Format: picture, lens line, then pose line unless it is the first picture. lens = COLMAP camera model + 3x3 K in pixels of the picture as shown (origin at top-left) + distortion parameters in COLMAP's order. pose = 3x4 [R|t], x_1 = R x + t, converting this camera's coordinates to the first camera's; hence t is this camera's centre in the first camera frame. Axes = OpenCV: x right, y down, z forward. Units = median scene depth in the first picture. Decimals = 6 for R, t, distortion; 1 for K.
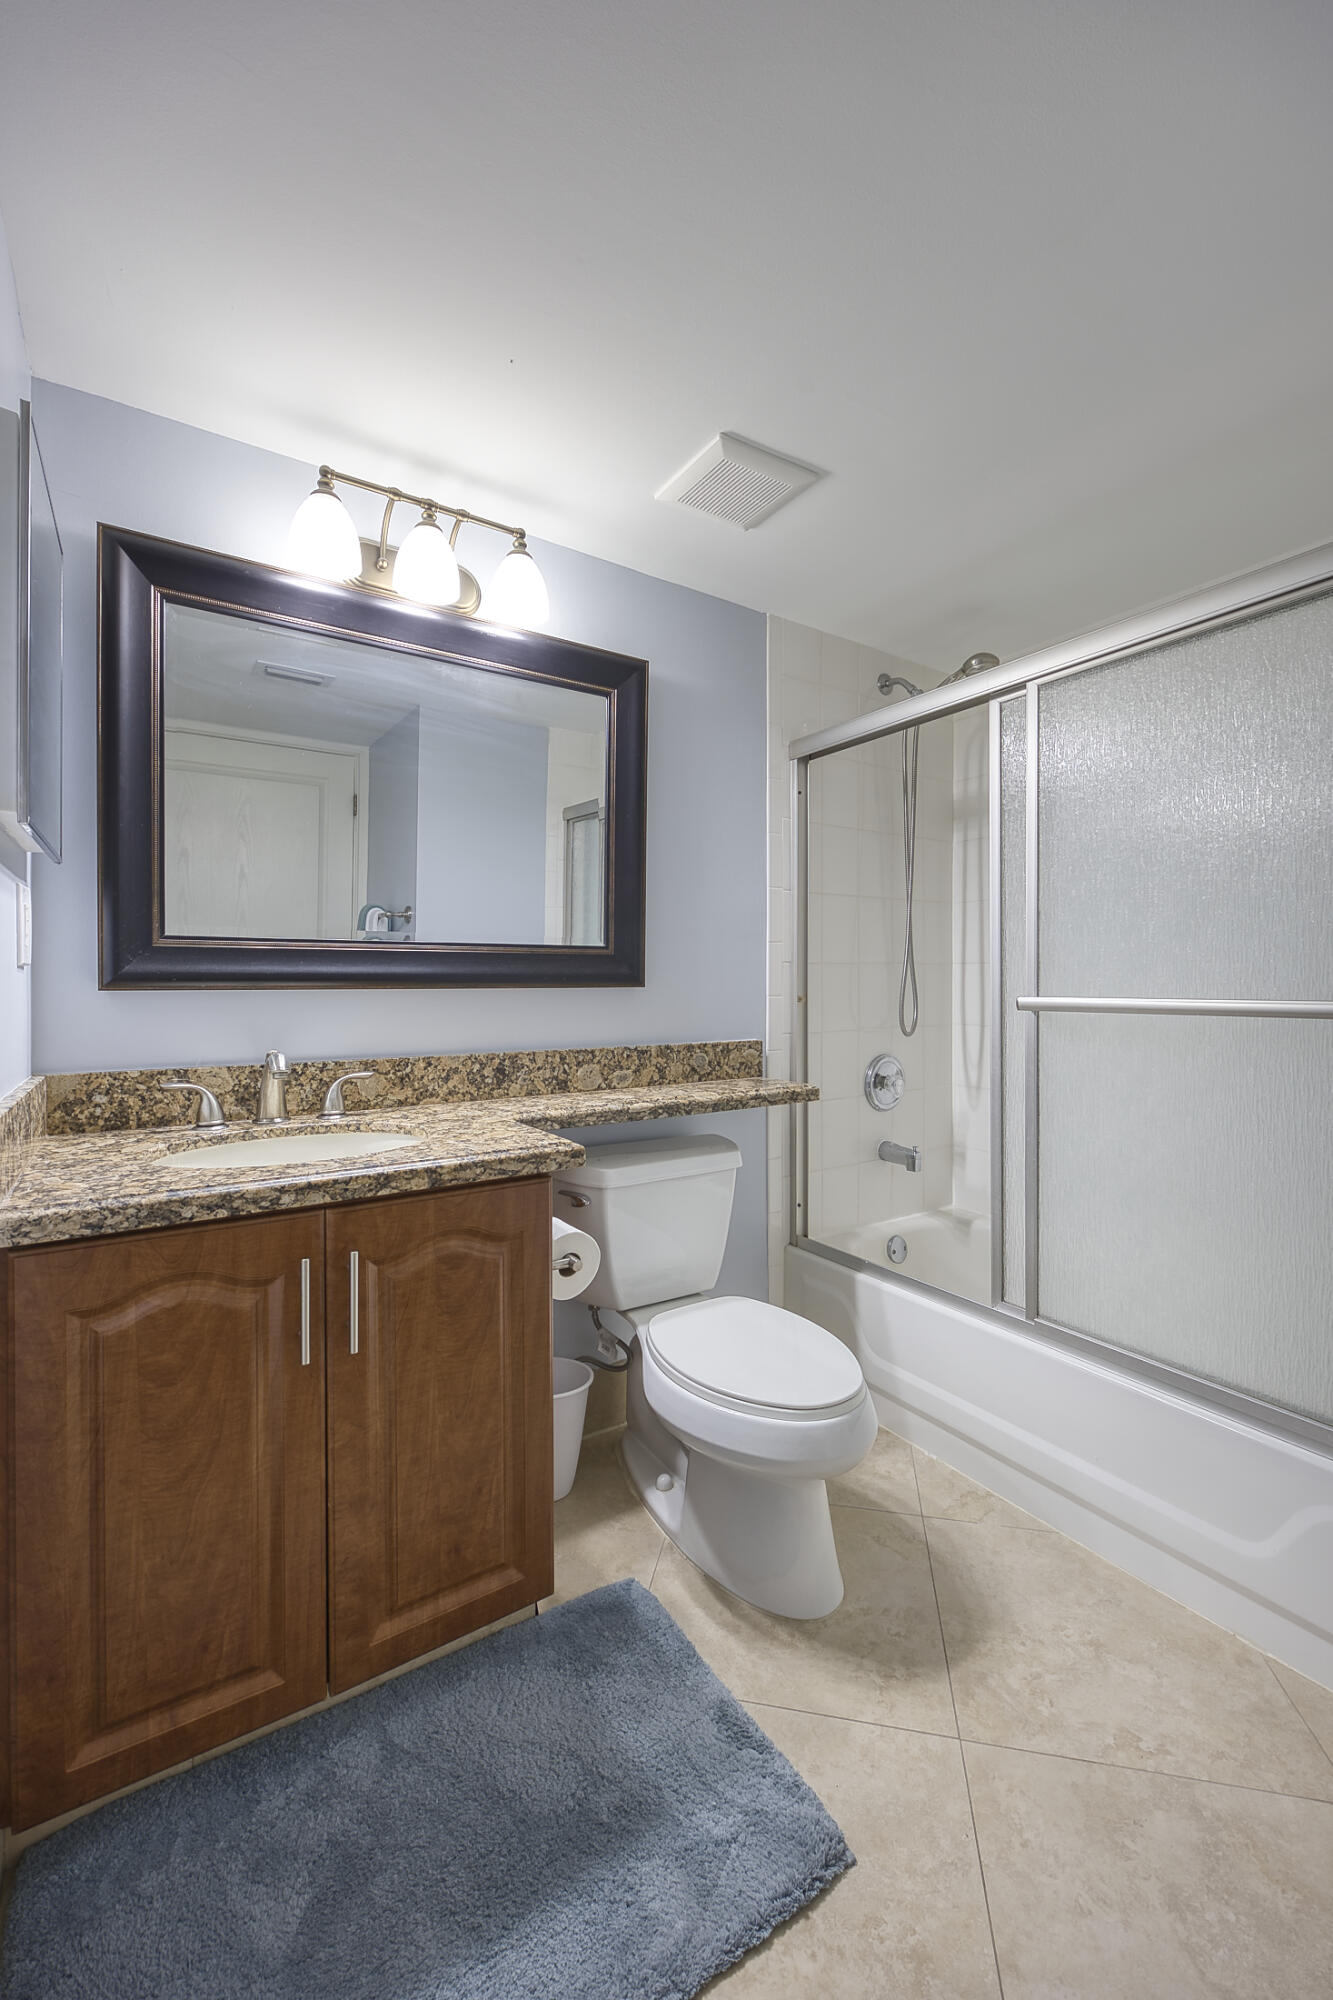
lens RADIAL K [[799.1, 0, 627.1], [0, 799.1, 987.3], [0, 0, 1]] dist [-0.008763, 0.001068]
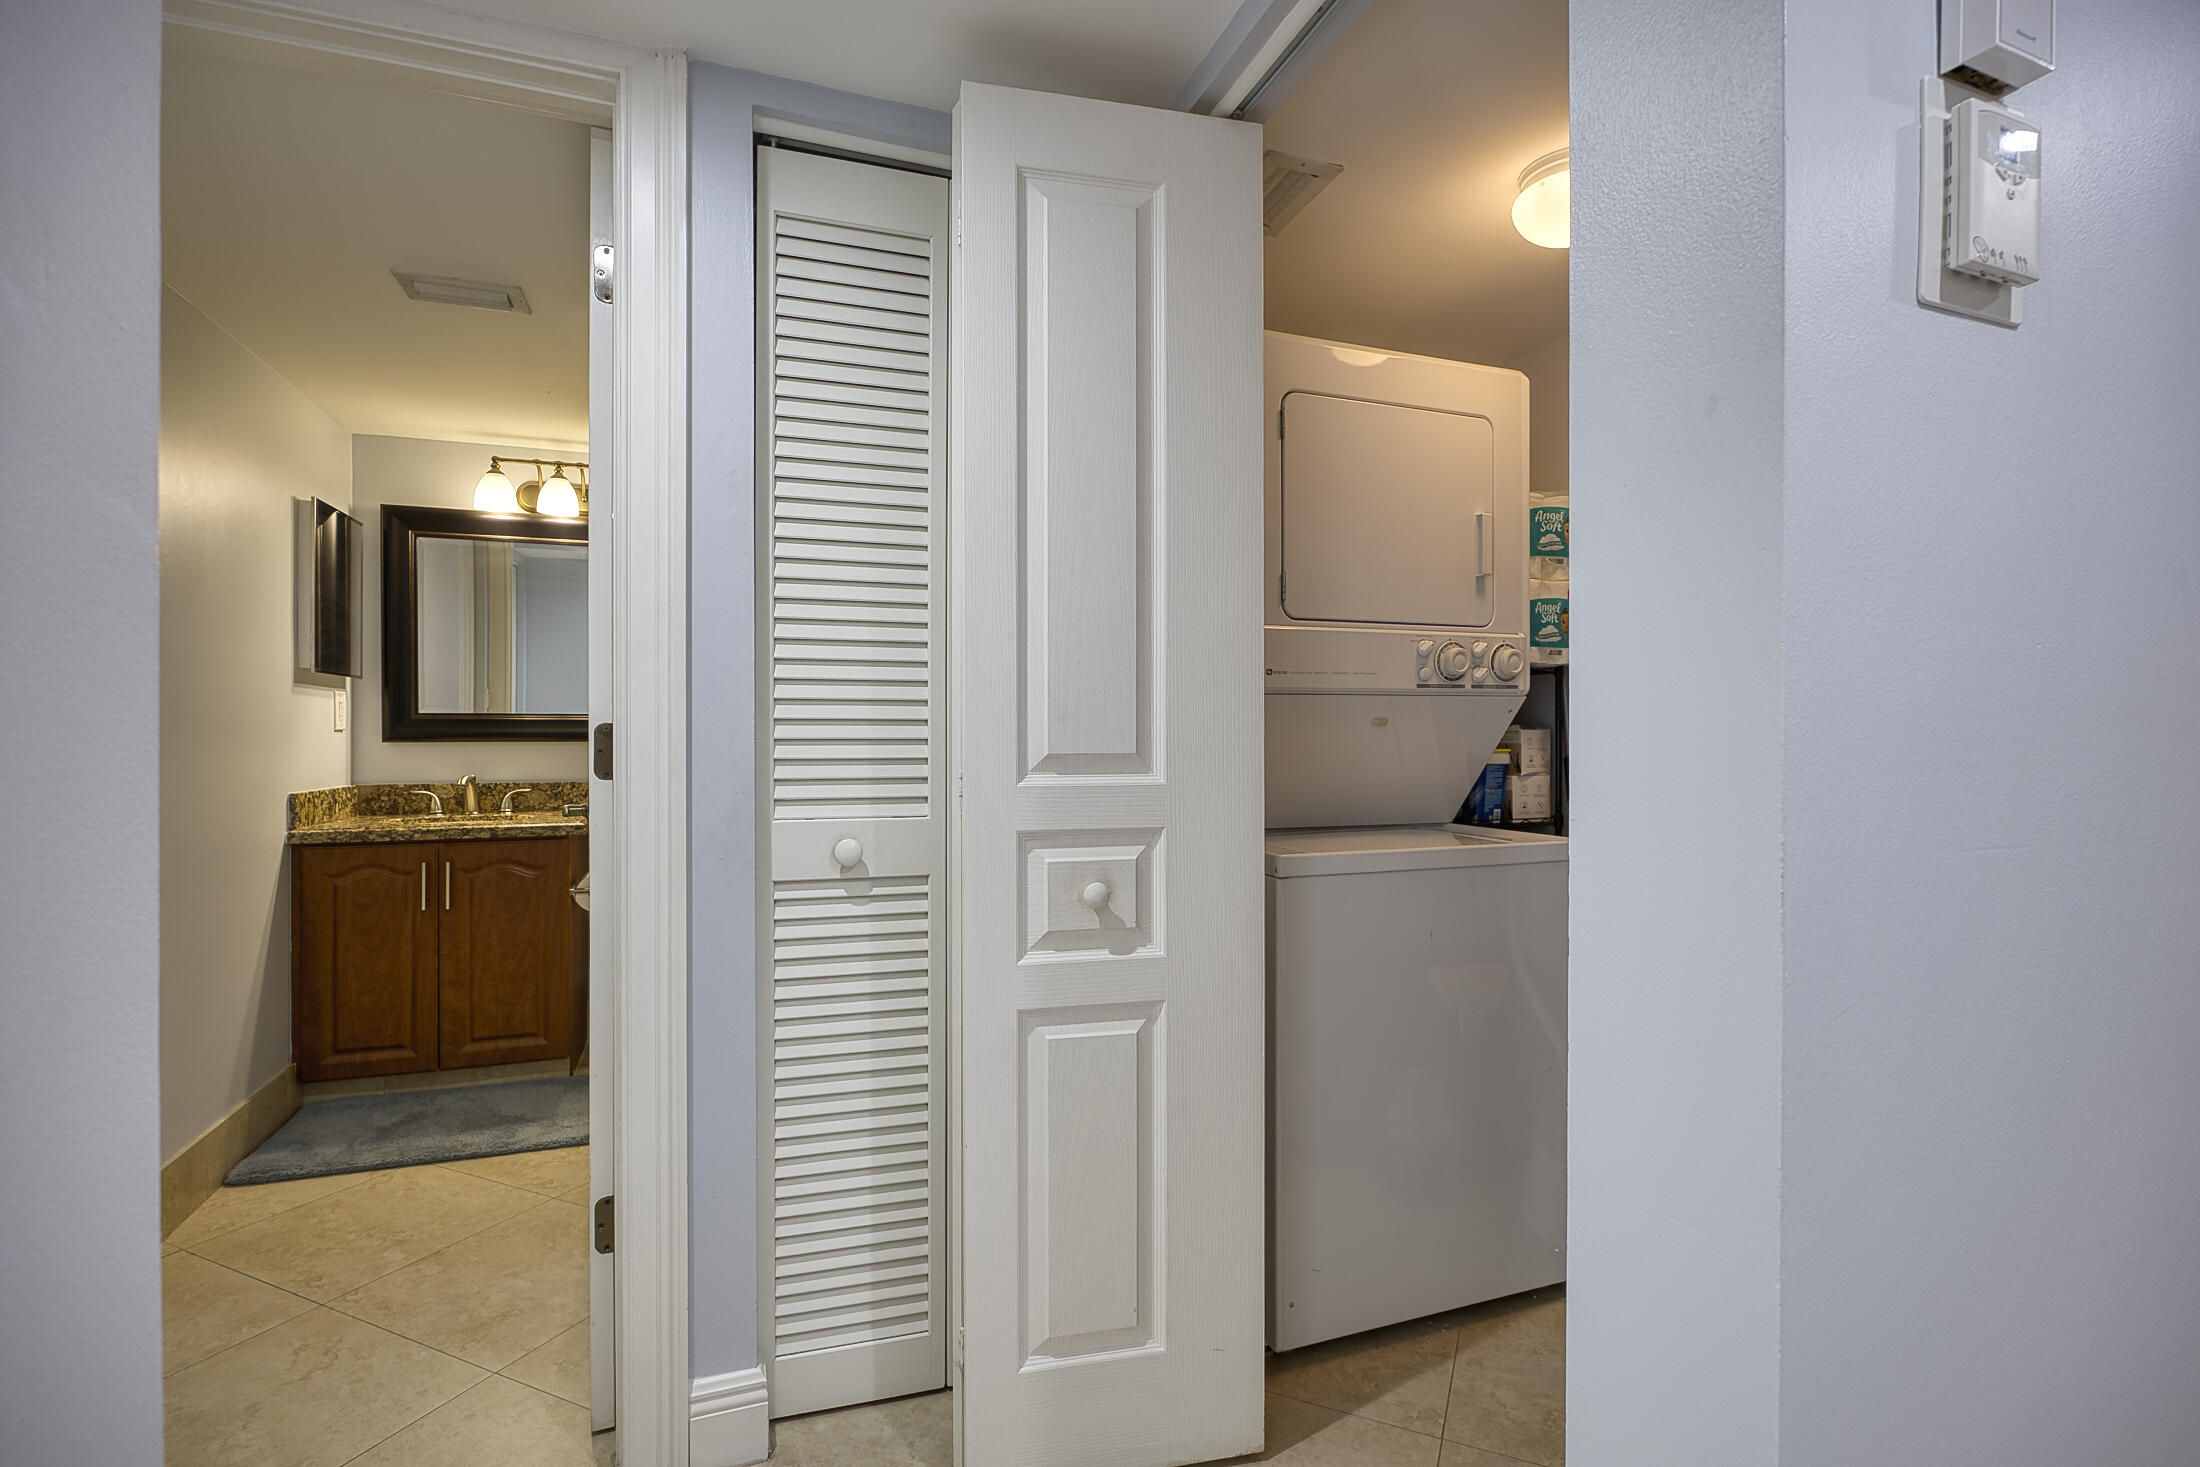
lens RADIAL K [[1077.5, 0, 1099.4], [0, 1077.5, 730.5], [0, 0, 1]] dist [-0.000181, 0.003022]
pose [[0.974293, 0.001580, -0.225278, 1.989872], [-0.002710, 0.999985, -0.004706, -0.020480], [0.225267, 0.005195, 0.974283, -1.425737]]
